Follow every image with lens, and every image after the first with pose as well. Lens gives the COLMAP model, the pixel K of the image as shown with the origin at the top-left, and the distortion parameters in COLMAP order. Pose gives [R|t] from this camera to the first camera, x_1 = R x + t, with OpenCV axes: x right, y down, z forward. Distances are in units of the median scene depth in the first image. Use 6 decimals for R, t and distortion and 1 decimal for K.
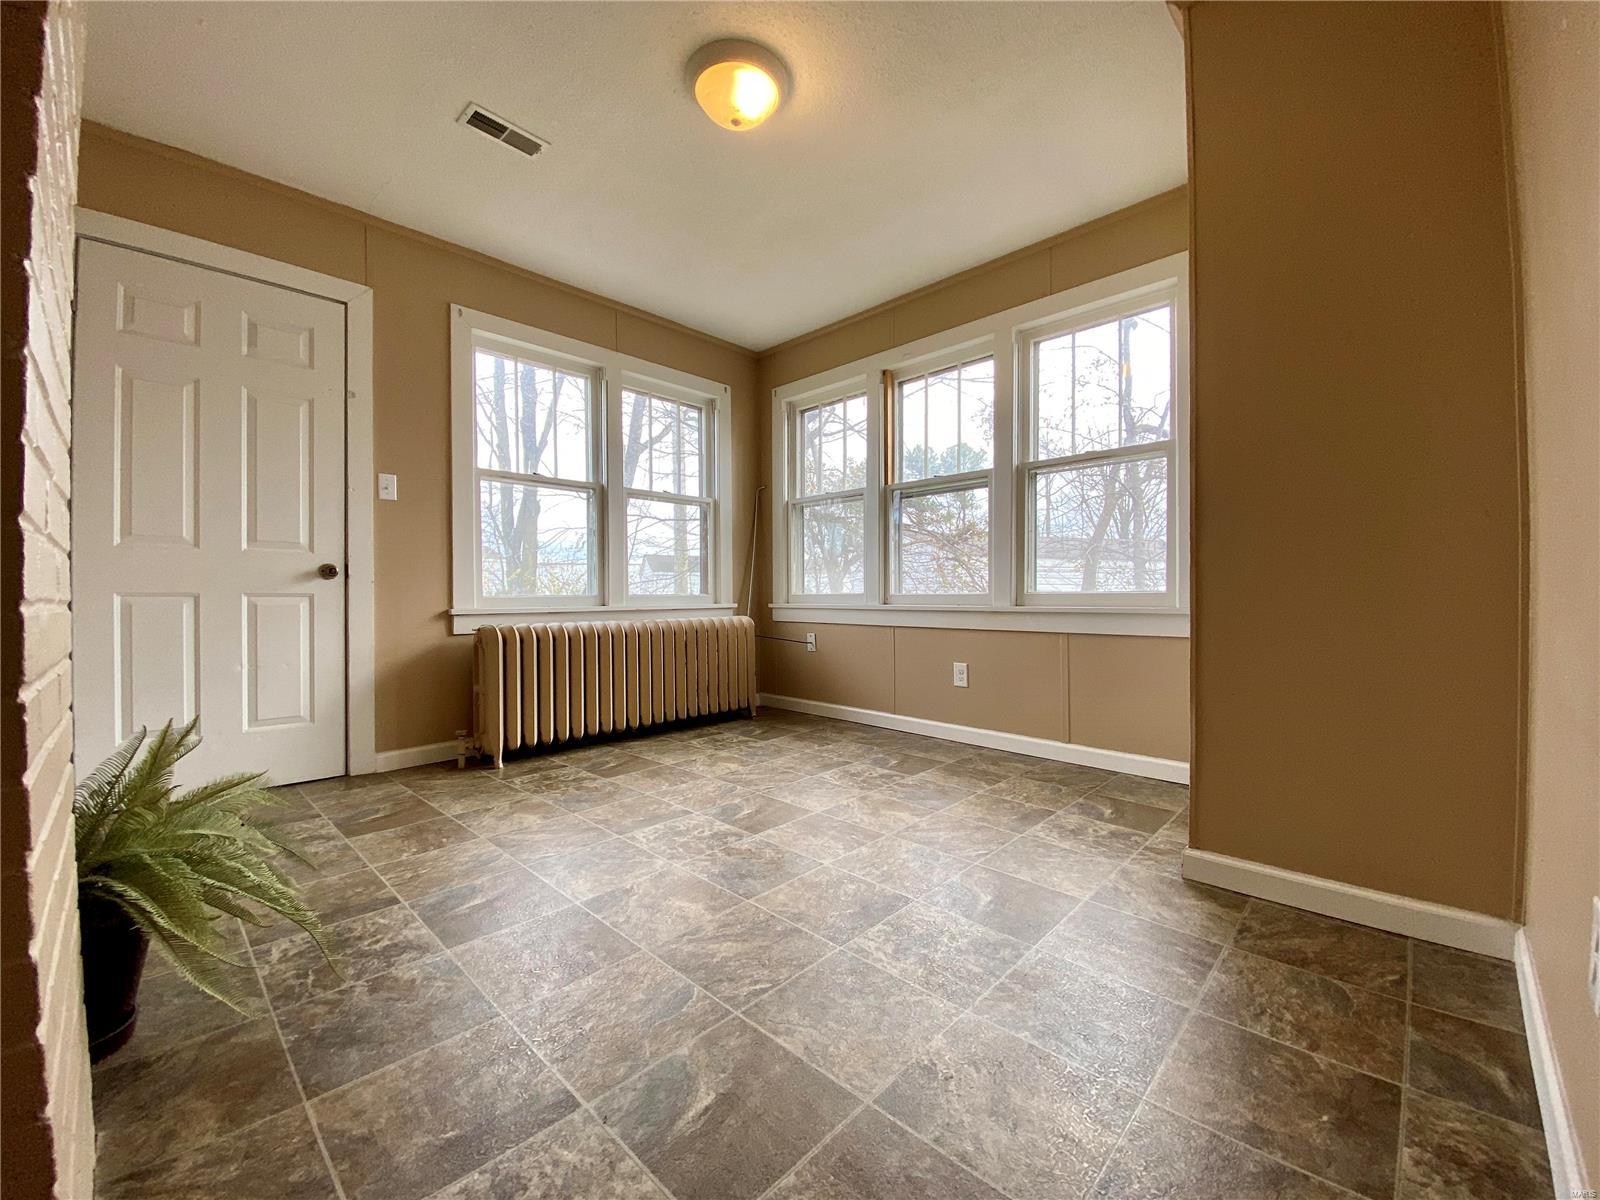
lens RADIAL K [[642.7, 0, 804.3], [0, 642.7, 604.8], [0, 0, 1]] dist [0.011564, -0.016014]
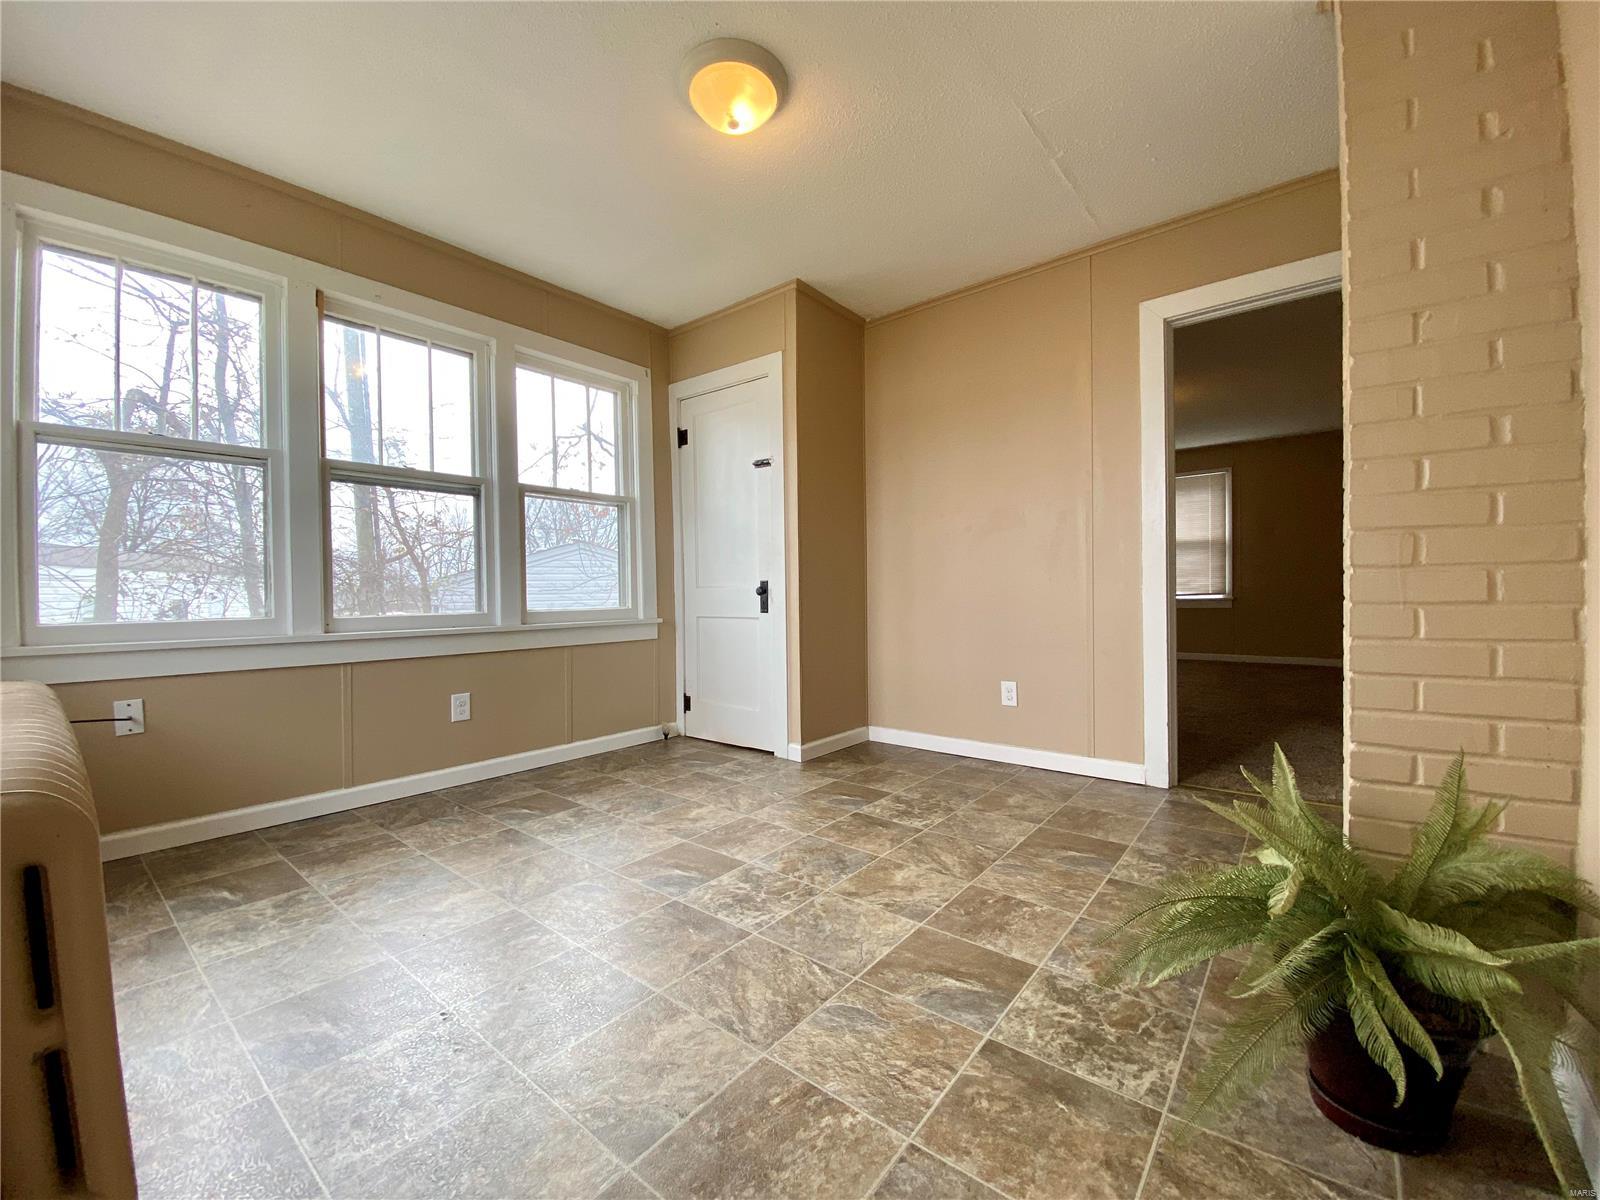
lens RADIAL K [[642.7, 0, 800.5], [0, 642.7, 589.5], [0, 0, 1]] dist [0.011564, -0.016014]
pose [[-0.076821, 0.009459, 0.997000, -1.165745], [0.028819, 0.999558, -0.007262, -0.053989], [-0.996628, 0.028175, -0.077059, 1.077616]]
